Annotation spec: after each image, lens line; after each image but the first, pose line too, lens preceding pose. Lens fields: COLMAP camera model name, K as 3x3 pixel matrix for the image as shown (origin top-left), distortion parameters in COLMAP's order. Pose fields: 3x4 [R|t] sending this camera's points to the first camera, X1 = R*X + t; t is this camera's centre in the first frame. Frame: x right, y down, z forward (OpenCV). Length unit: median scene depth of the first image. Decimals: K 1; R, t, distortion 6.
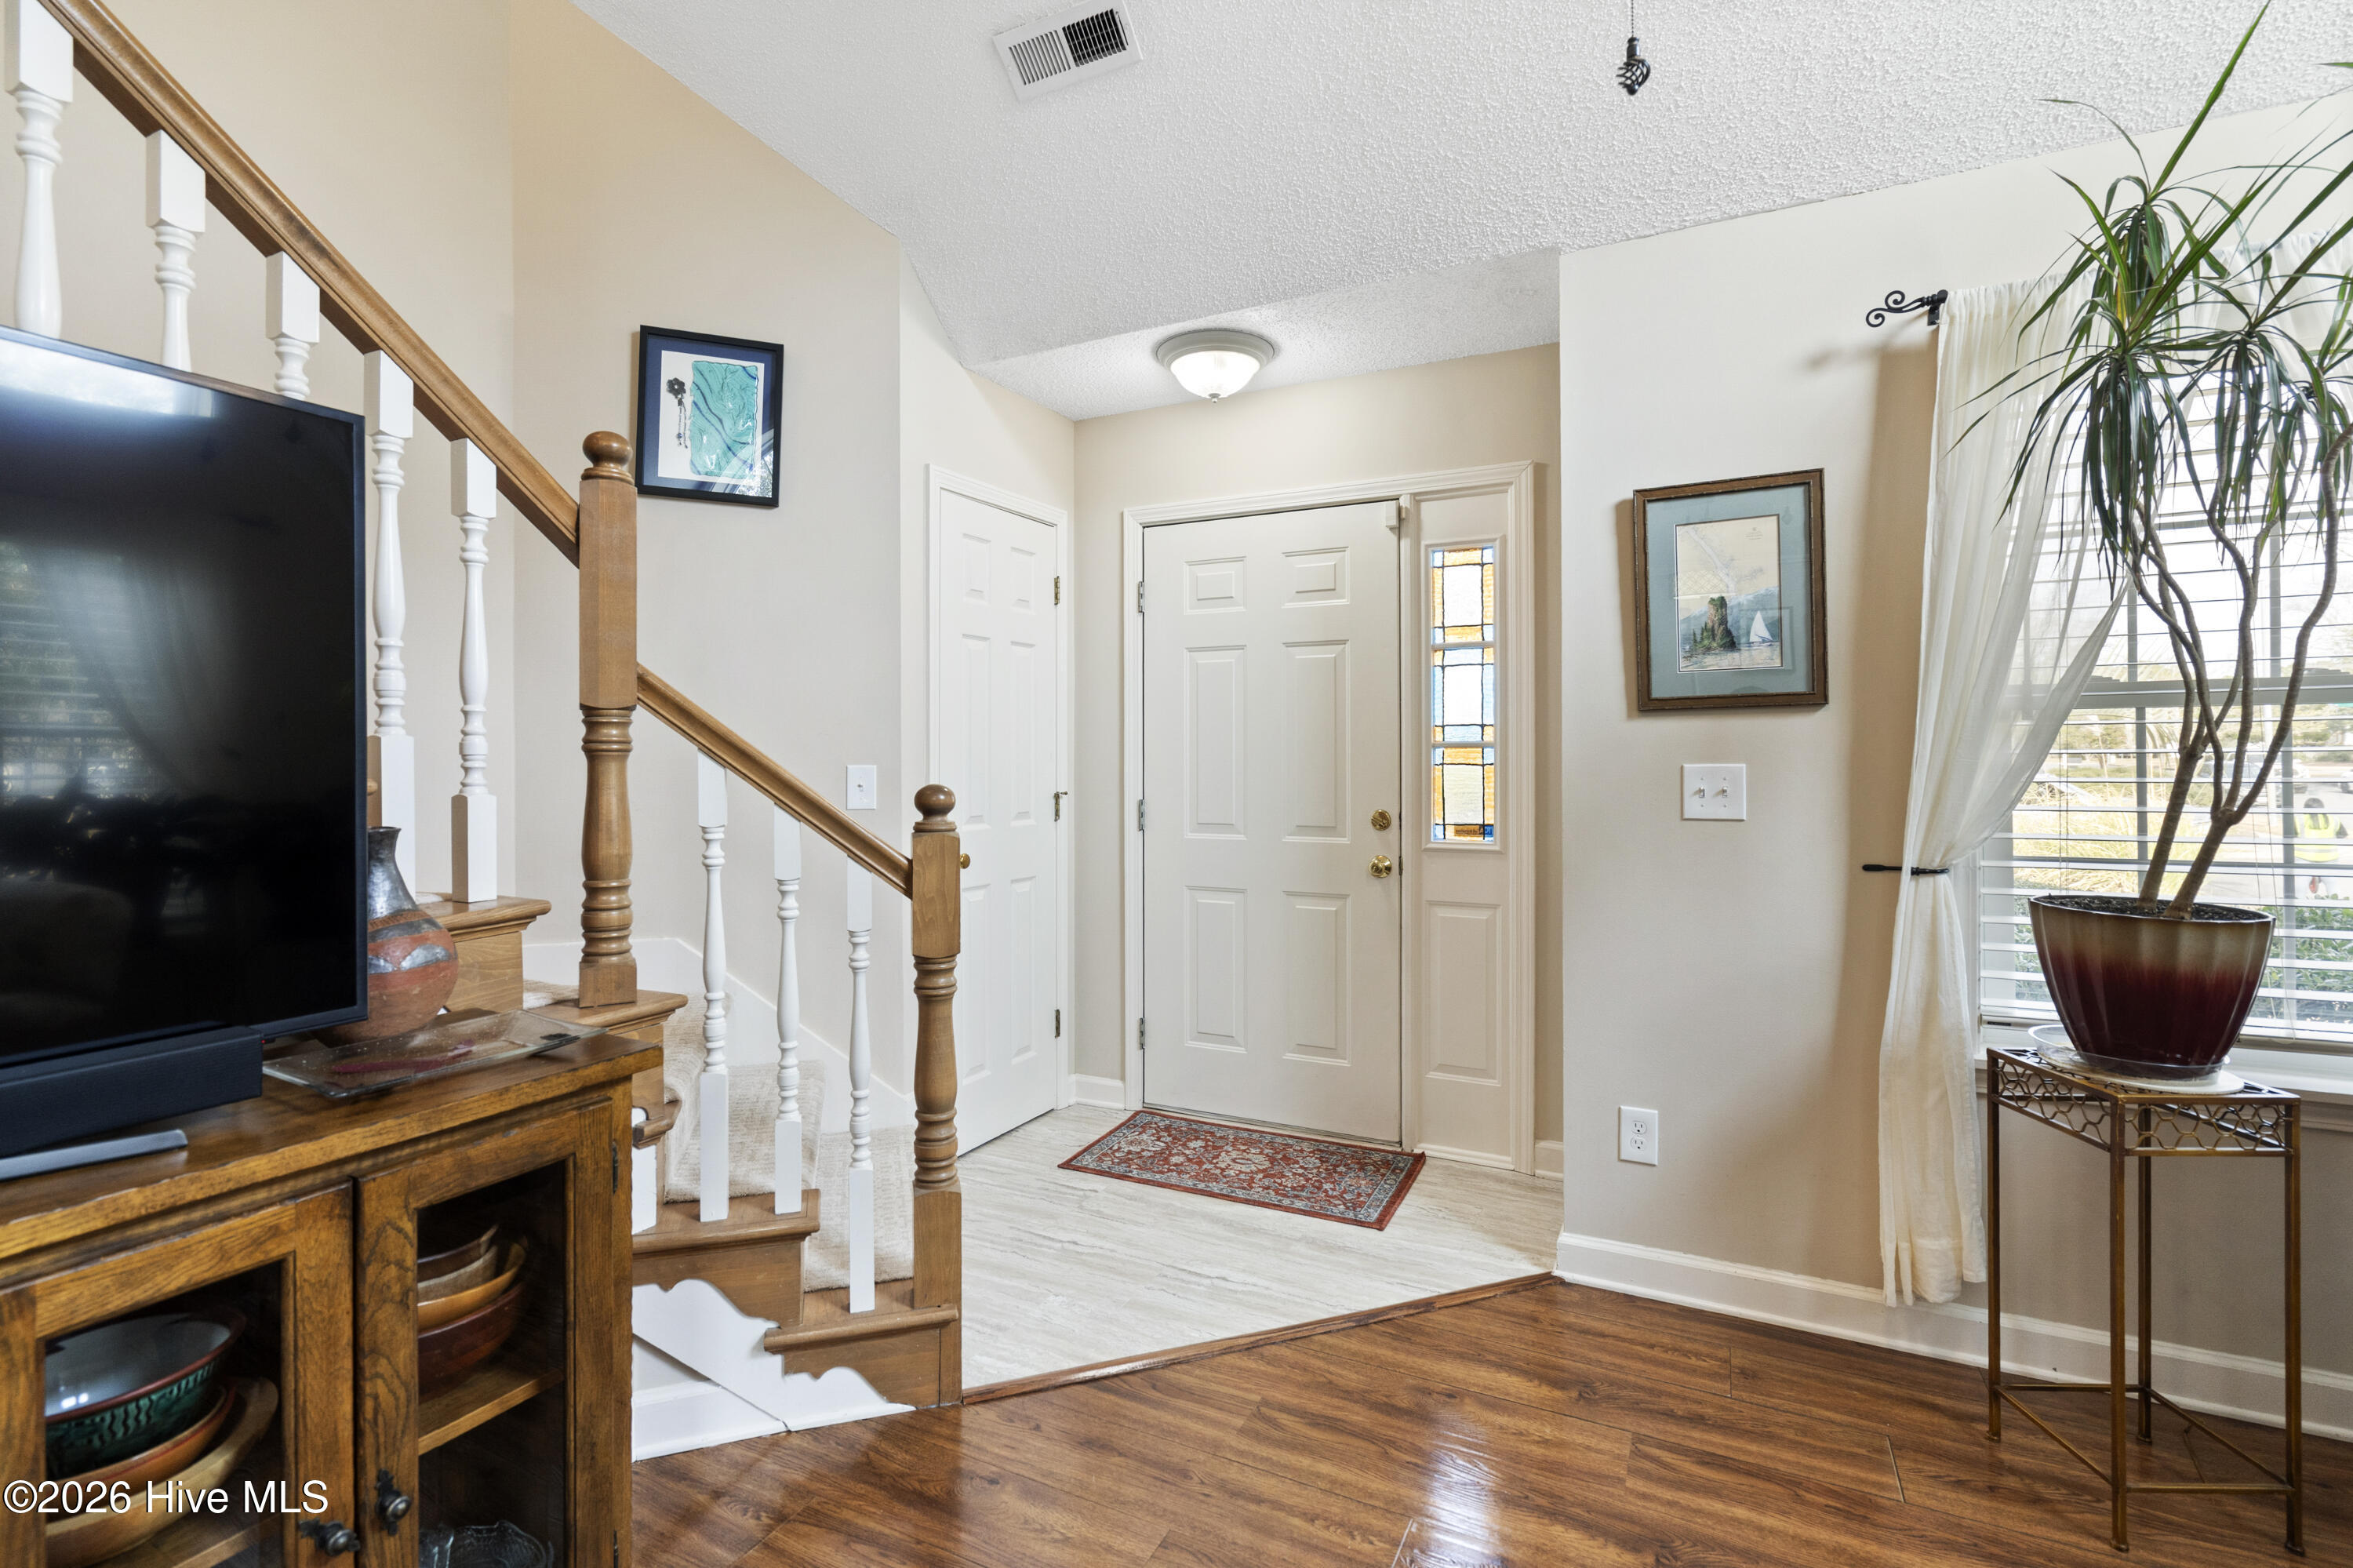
lens RADIAL K [[1082.4, 0, 1183.9], [0, 1082.4, 741.7], [0, 0, 1]] dist [0.000348, 0.000192]
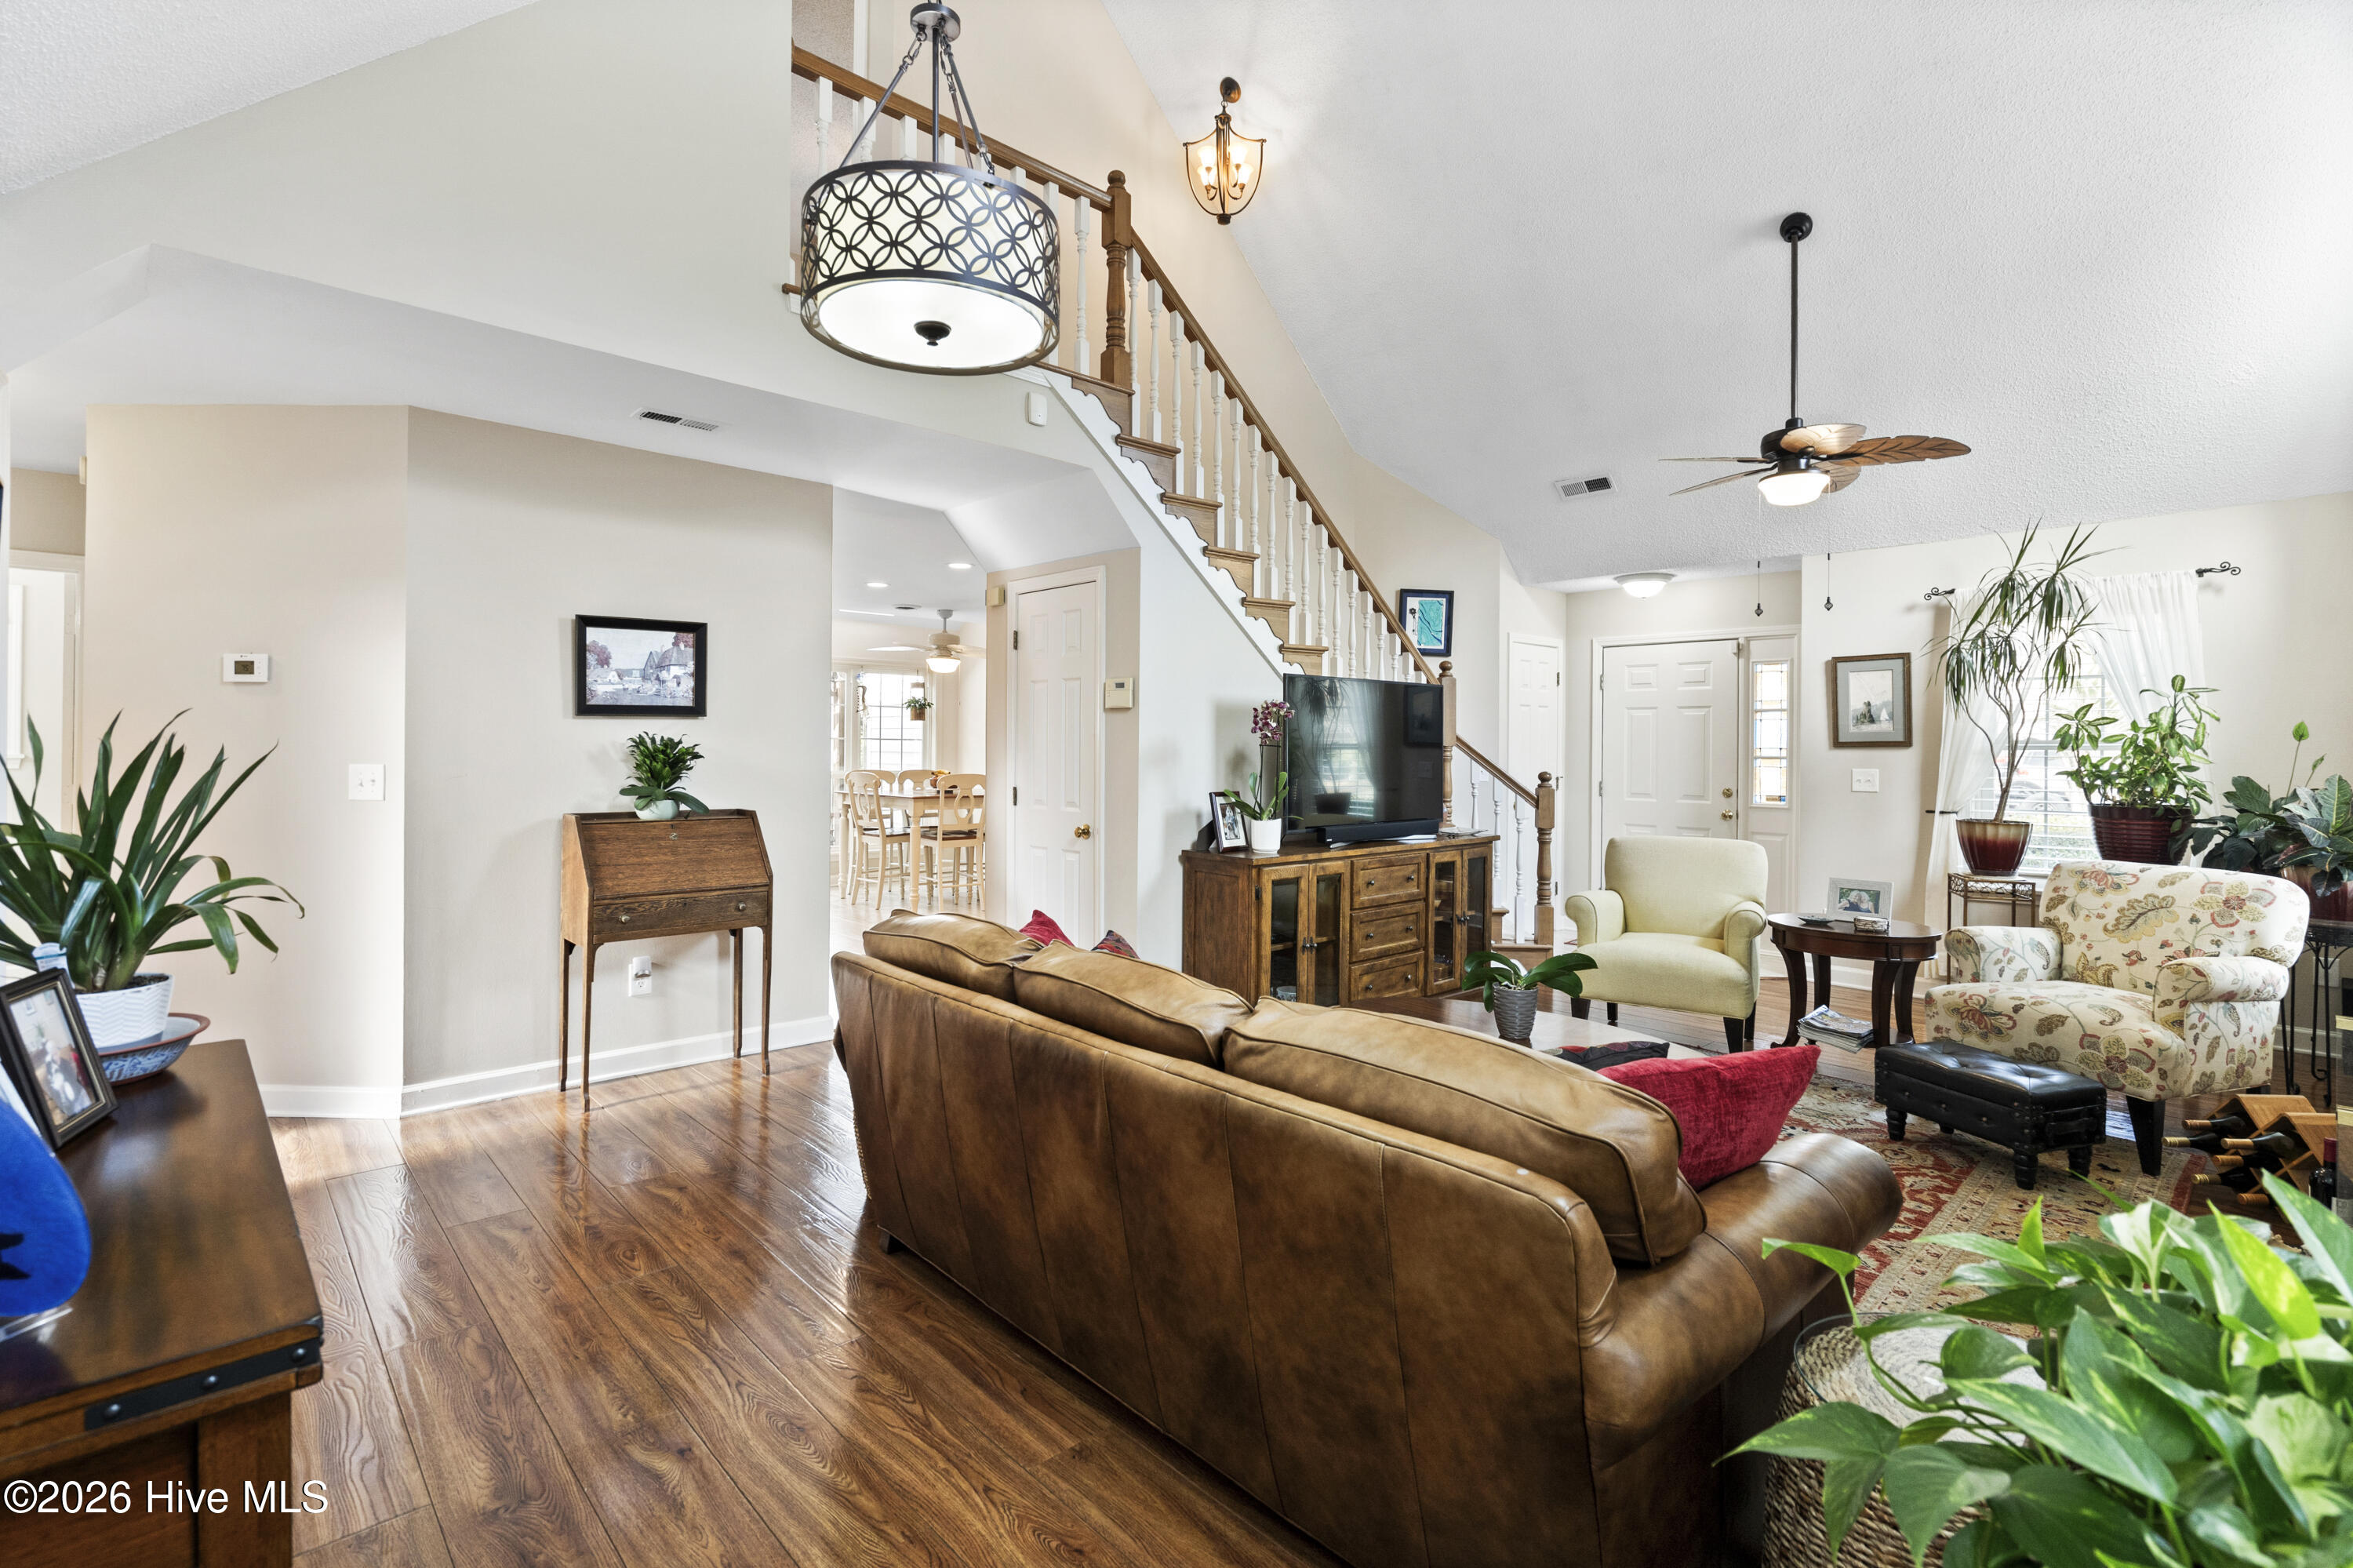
lens RADIAL K [[1082.4, 0, 1183.9], [0, 1082.4, 741.7], [0, 0, 1]] dist [0.000348, 0.000192]
pose [[0.939399, 0.010265, -0.342672, -0.101040], [-0.007256, 0.999923, 0.010062, -0.045410], [0.342748, -0.006965, 0.939401, -1.508828]]
